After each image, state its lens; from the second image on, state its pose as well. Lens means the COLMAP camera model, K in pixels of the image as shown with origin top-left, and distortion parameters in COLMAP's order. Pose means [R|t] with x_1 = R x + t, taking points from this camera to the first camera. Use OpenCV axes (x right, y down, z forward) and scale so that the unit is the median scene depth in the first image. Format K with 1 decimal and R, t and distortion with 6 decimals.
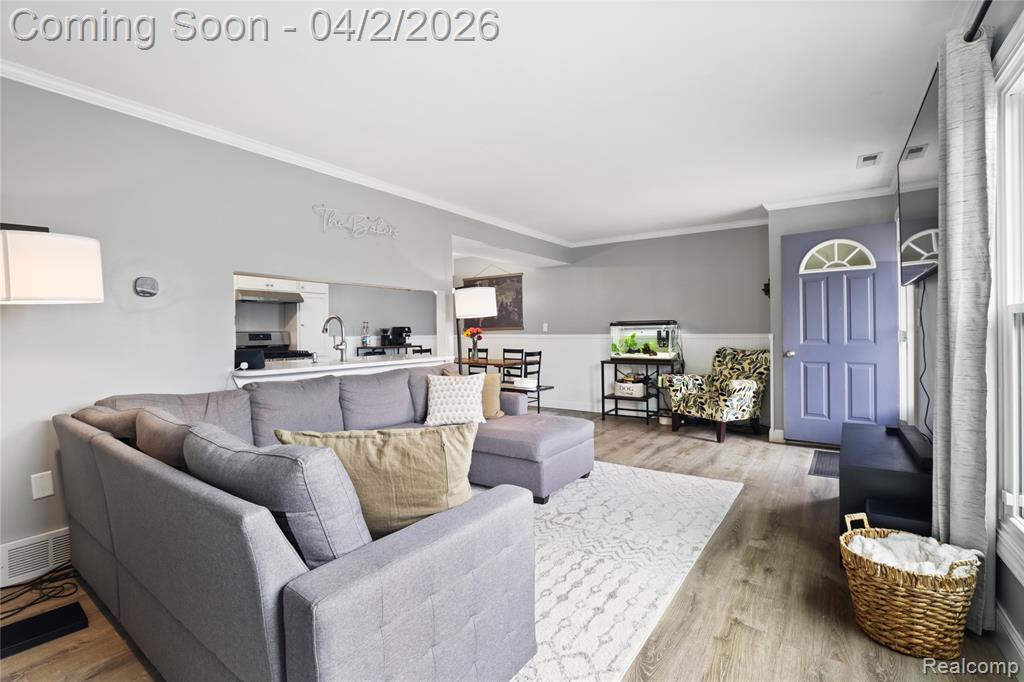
lens RADIAL K [[482.0, 0, 512.0], [0, 482.0, 341.0], [0, 0, 1]] dist [-0.019107, -0.000005]
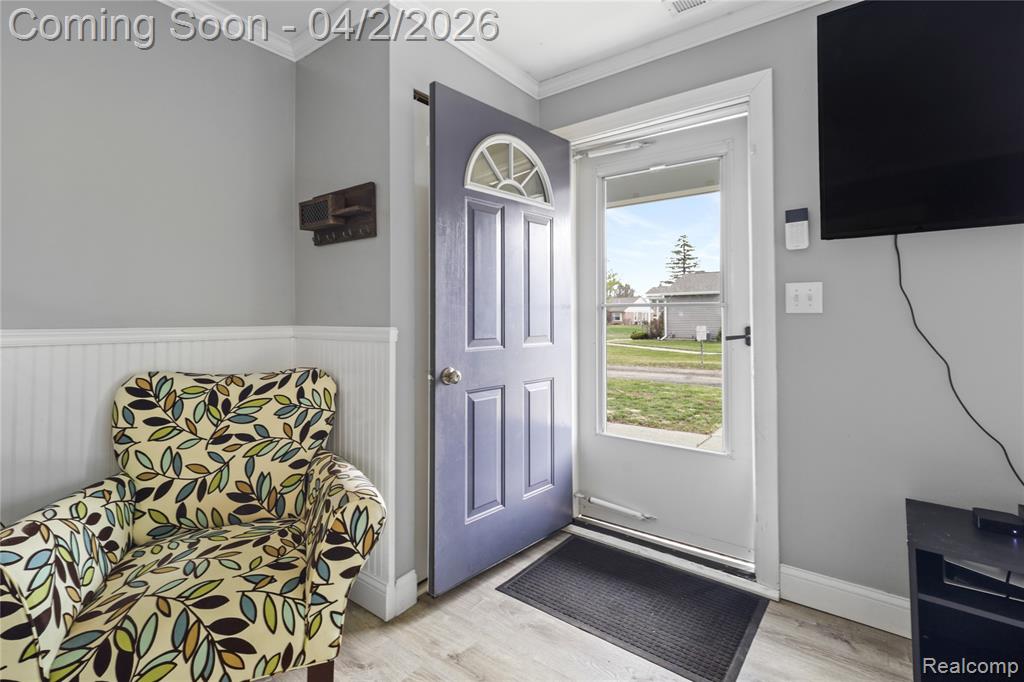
lens RADIAL K [[467.7, 0, 513.0], [0, 467.7, 305.7], [0, 0, 1]] dist [0.001900, 0.000078]
pose [[0.042261, 0.033988, 0.998528, 0.153447], [0.019733, 0.999198, -0.034846, -0.015239], [-0.998912, 0.021176, 0.041556, 0.782596]]
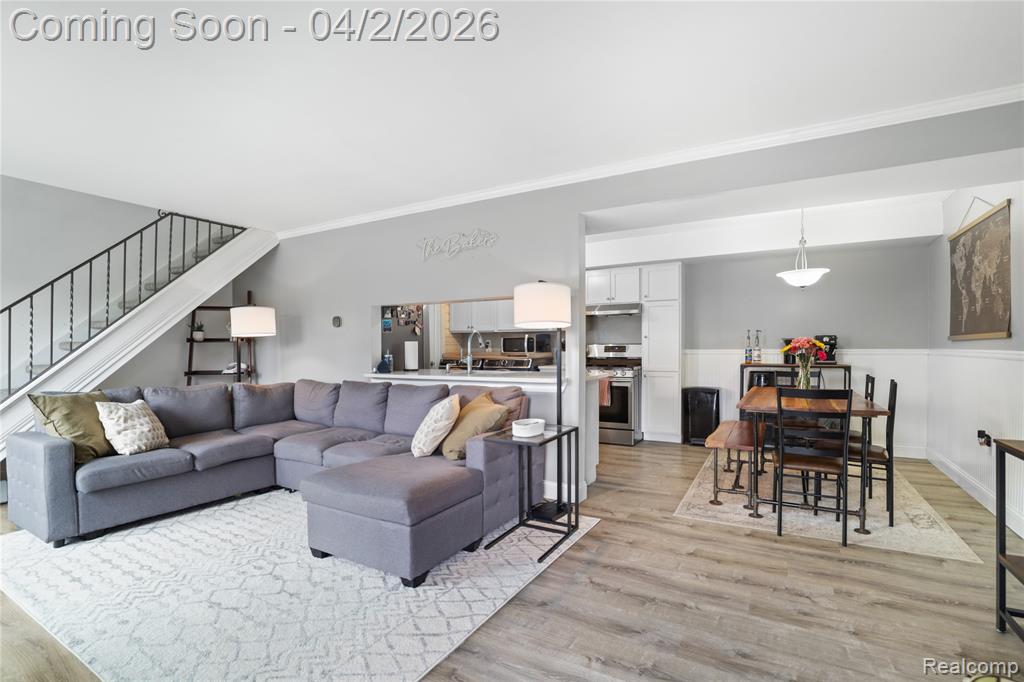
lens RADIAL K [[472.4, 0, 506.3], [0, 472.4, 359.6], [0, 0, 1]] dist [-0.022381, 0.000622]
pose [[0.059684, 0.036216, -0.997560, 0.500584], [-0.010977, 0.999305, 0.035623, -0.019806], [0.998157, 0.008824, 0.060041, 0.721057]]
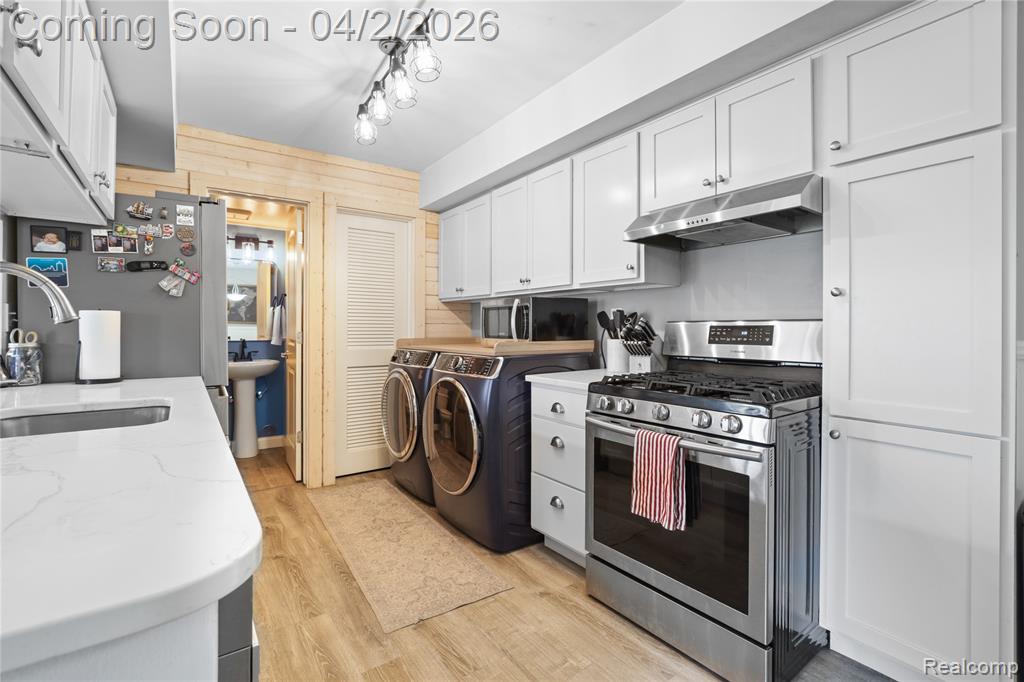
lens RADIAL K [[460.8, 0, 506.5], [0, 460.8, 326.9], [0, 0, 1]] dist [-0.010139, -0.000078]
pose [[-0.355849, 0.003105, -0.934538, -0.154457], [-0.014929, 0.999848, 0.009006, -0.015189], [0.934424, 0.017156, -0.355749, 0.988697]]
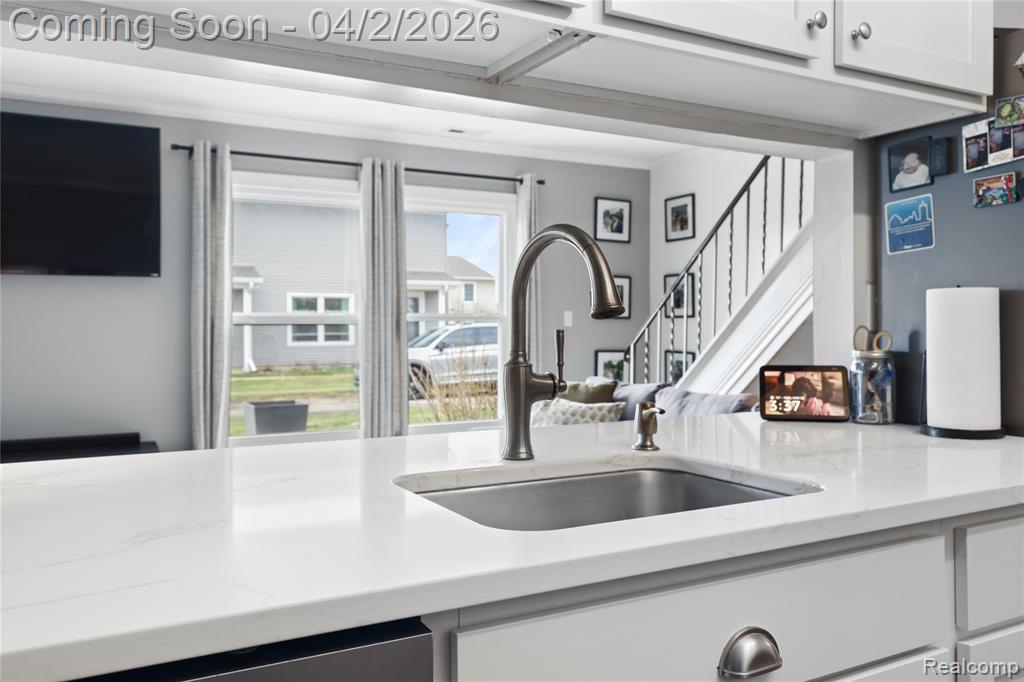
lens RADIAL K [[810.9, 0, 517.1], [0, 810.9, 325.3], [0, 0, 1]] dist [-0.004980, 0.002122]
pose [[-0.887525, 0.014663, 0.460527, -0.354369], [0.020327, 0.999766, 0.007342, -0.011943], [-0.460312, 0.015877, -0.887615, 0.922459]]
